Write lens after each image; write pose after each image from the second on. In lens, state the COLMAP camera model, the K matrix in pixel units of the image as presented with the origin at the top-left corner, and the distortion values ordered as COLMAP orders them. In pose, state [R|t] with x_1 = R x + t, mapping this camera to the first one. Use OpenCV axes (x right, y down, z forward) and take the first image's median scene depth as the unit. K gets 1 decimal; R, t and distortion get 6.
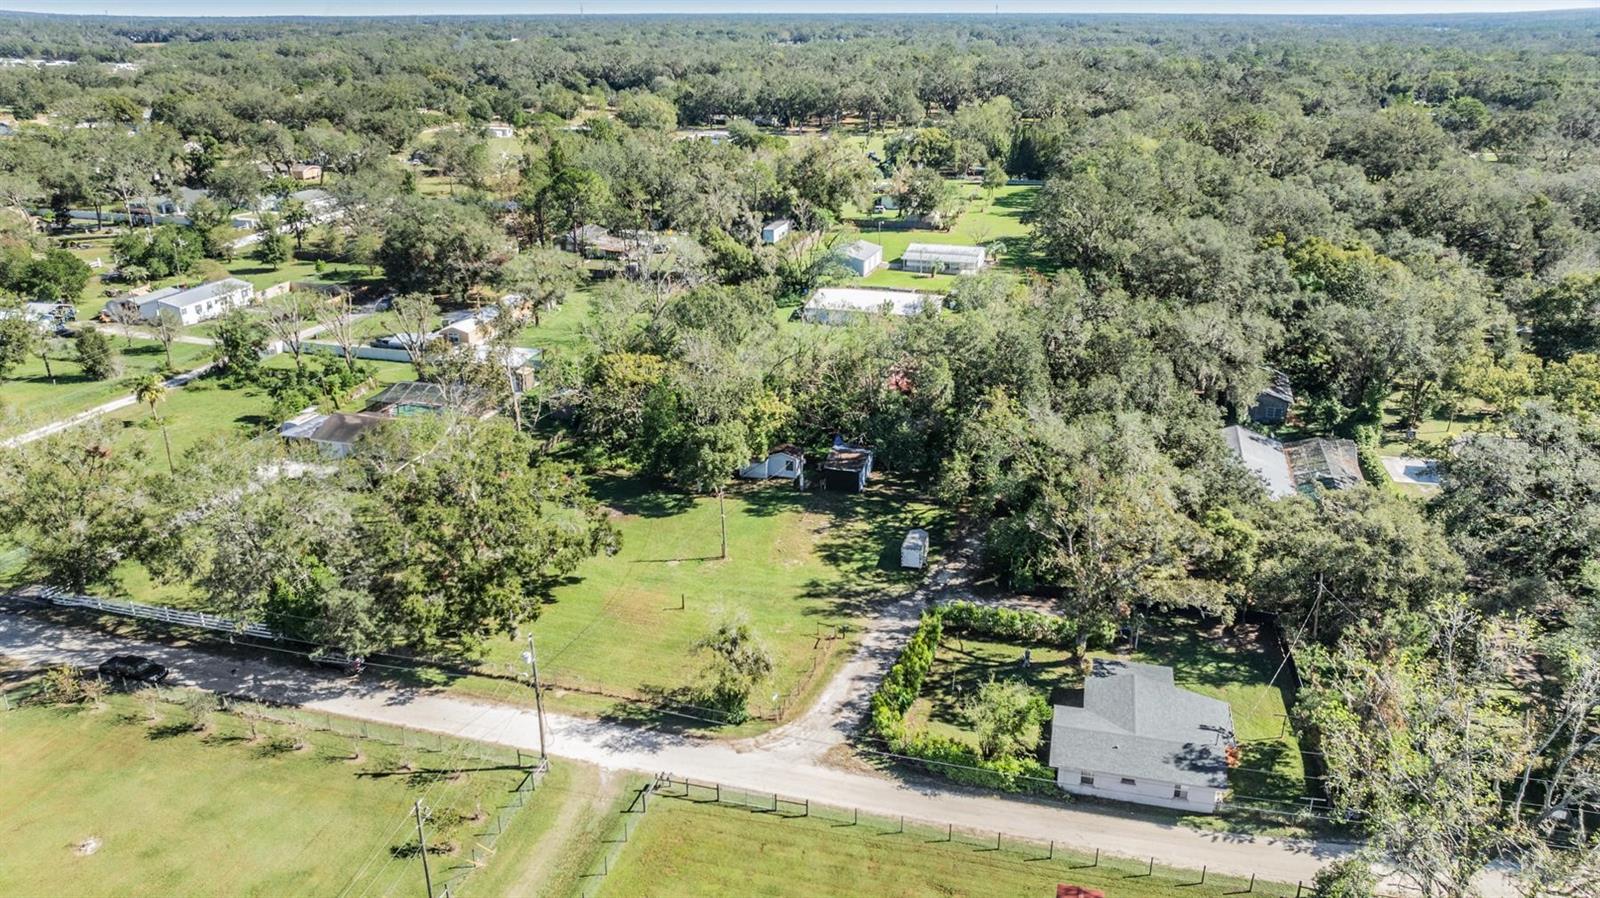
lens RADIAL K [[1094.7, 0, 818.6], [0, 1094.7, 495.4], [0, 0, 1]] dist [-0.015093, 0.002275]
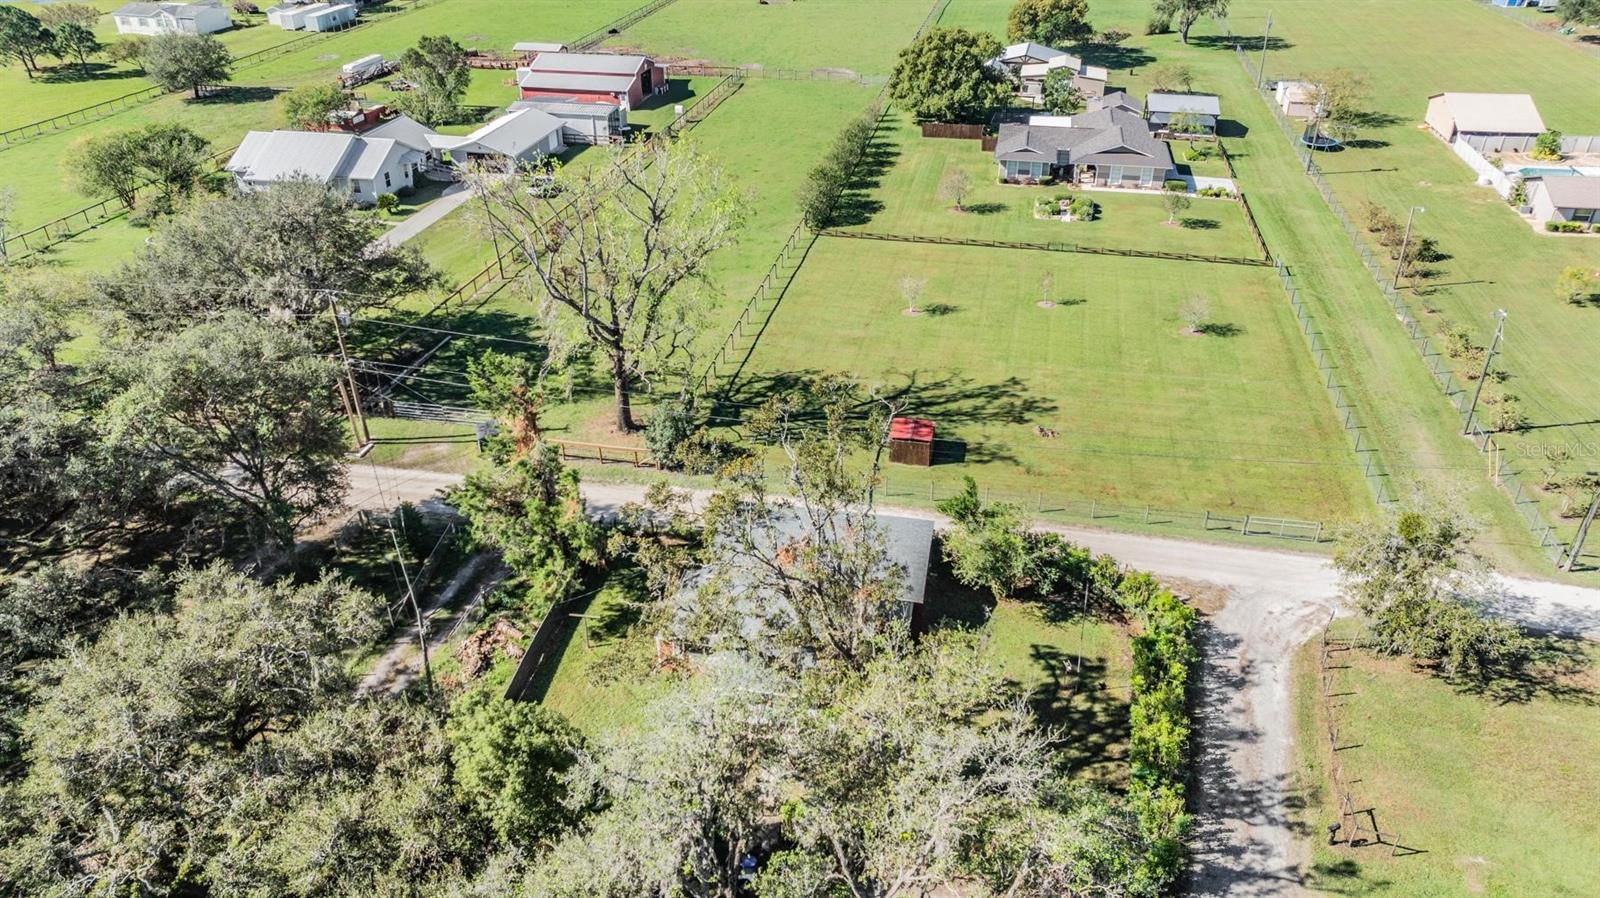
lens RADIAL K [[1117.1, 0, 800.0], [0, 1117.1, 449.0], [0, 0, 1]] dist [-0.052397, 0.049468]
pose [[-0.998813, 0.028314, -0.039626, 0.227297], [-0.015827, 0.580773, 0.813912, -0.302930], [0.046059, 0.813573, -0.579635, 0.945625]]
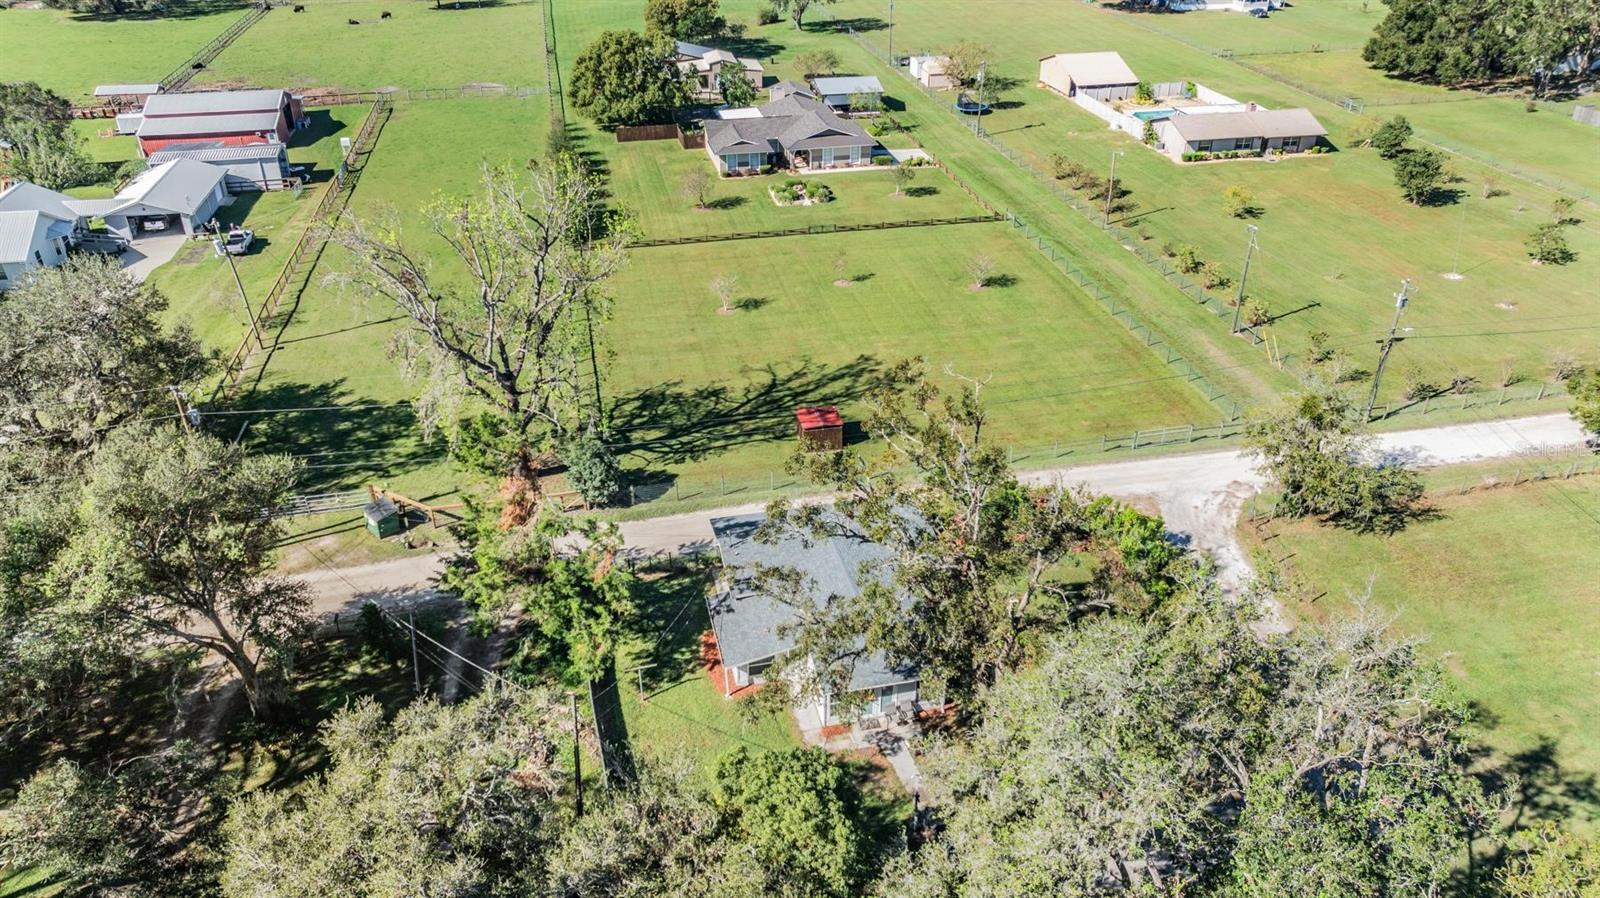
lens RADIAL K [[1116.1, 0, 800.0], [0, 1116.1, 449.0], [0, 0, 1]] dist [-0.032045, 0.007750]
pose [[-0.893873, 0.226978, -0.386617, 0.405476], [-0.182497, 0.603464, 0.776226, -0.285056], [0.409496, 0.764403, -0.497997, 0.904340]]
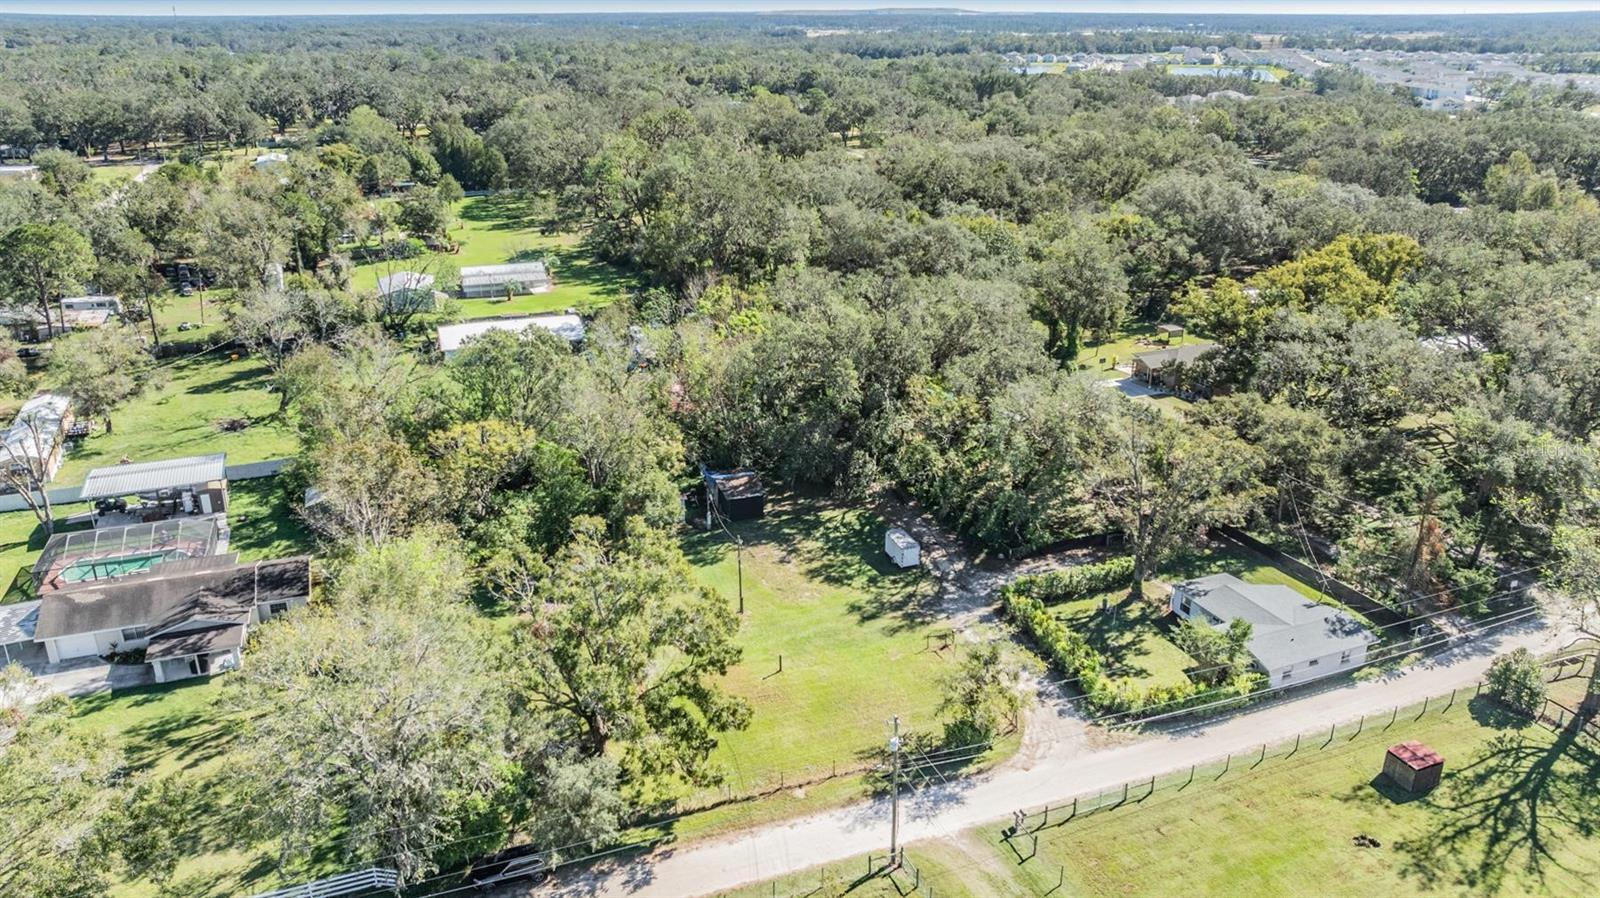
lens RADIAL K [[1139.2, 0, 802.5], [0, 1139.2, 493.1], [0, 0, 1]] dist [-0.012461, 0.000368]
pose [[0.804318, -0.231637, 0.547190, -0.514530], [0.240826, 0.968941, 0.056181, -0.075608], [-0.543208, 0.086590, 0.835121, 0.173476]]
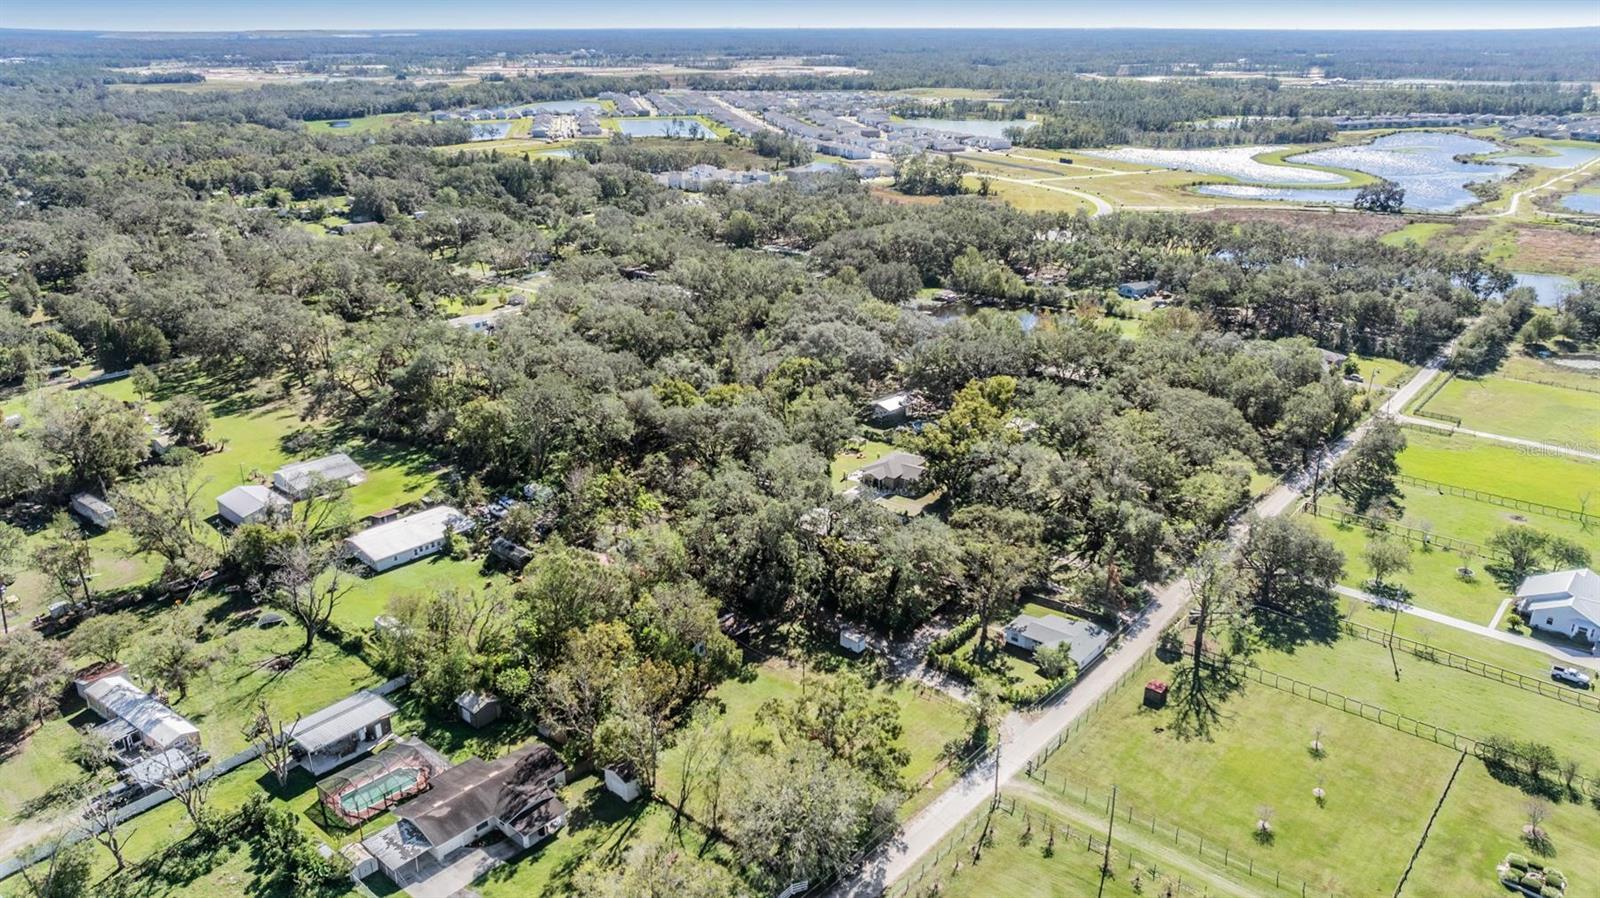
lens RADIAL K [[1136.7, 0, 800.0], [0, 1136.7, 449.0], [0, 0, 1]] dist [-0.005175, -0.000053]
pose [[0.424685, -0.315866, 0.848452, -1.270883], [0.368377, 0.916365, 0.156761, -0.499849], [-0.827007, 0.245976, 0.505524, 0.108721]]
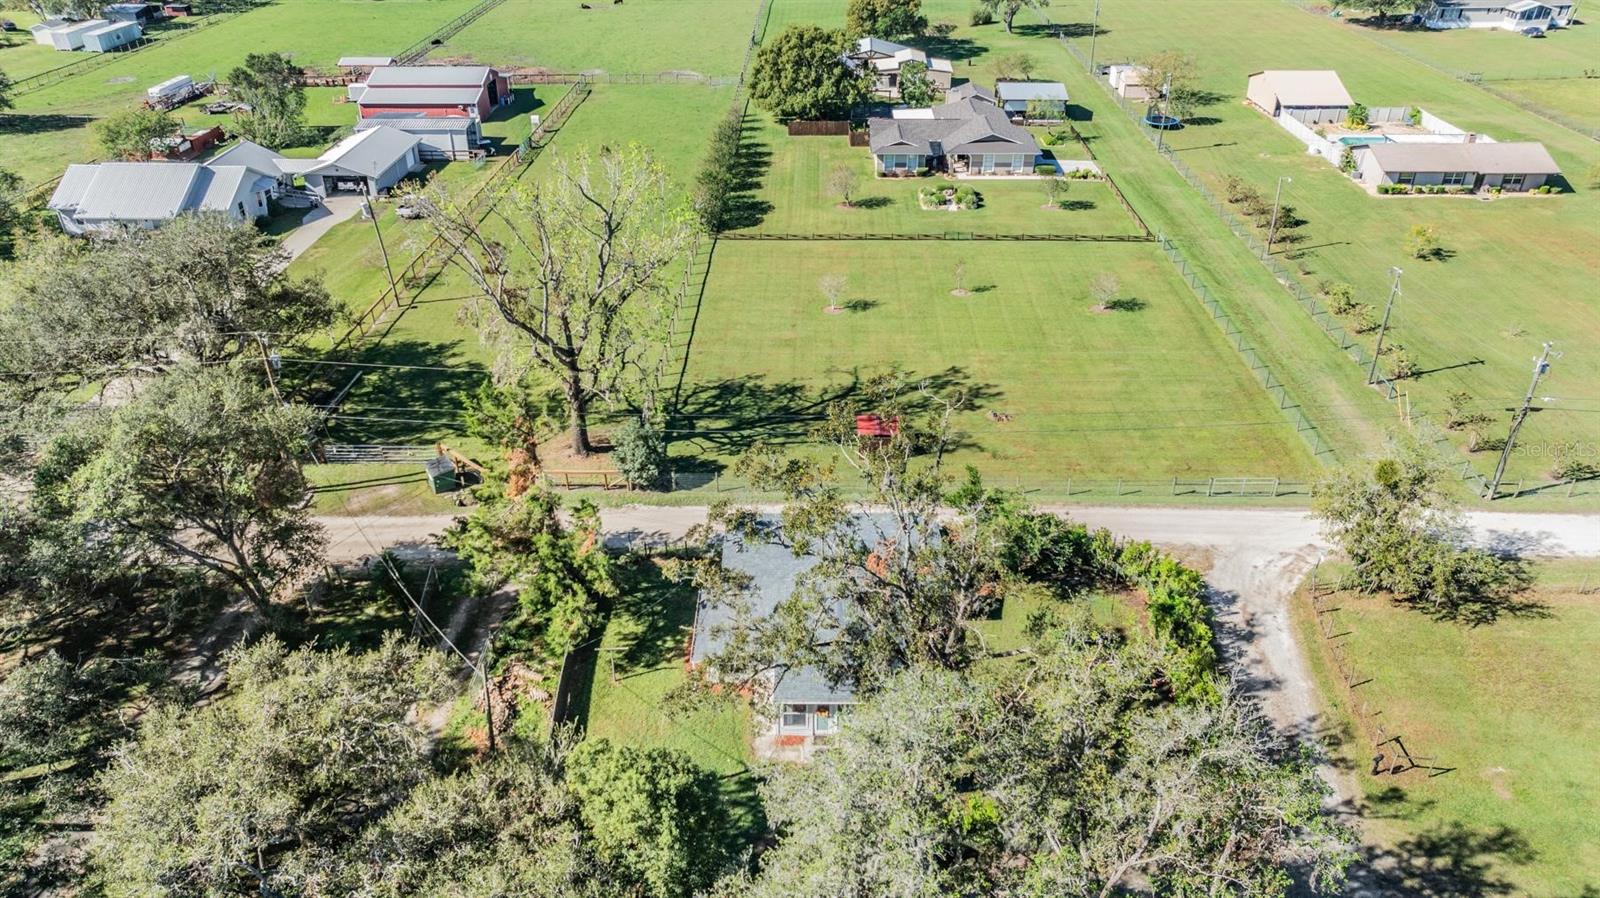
lens RADIAL K [[1117.1, 0, 800.0], [0, 1117.1, 449.0], [0, 0, 1]] dist [-0.052397, 0.049468]
pose [[-0.972147, 0.120863, -0.200806, 0.312580], [-0.093487, 0.585702, 0.805117, -0.296186], [0.214921, 0.801464, -0.558089, 0.929160]]
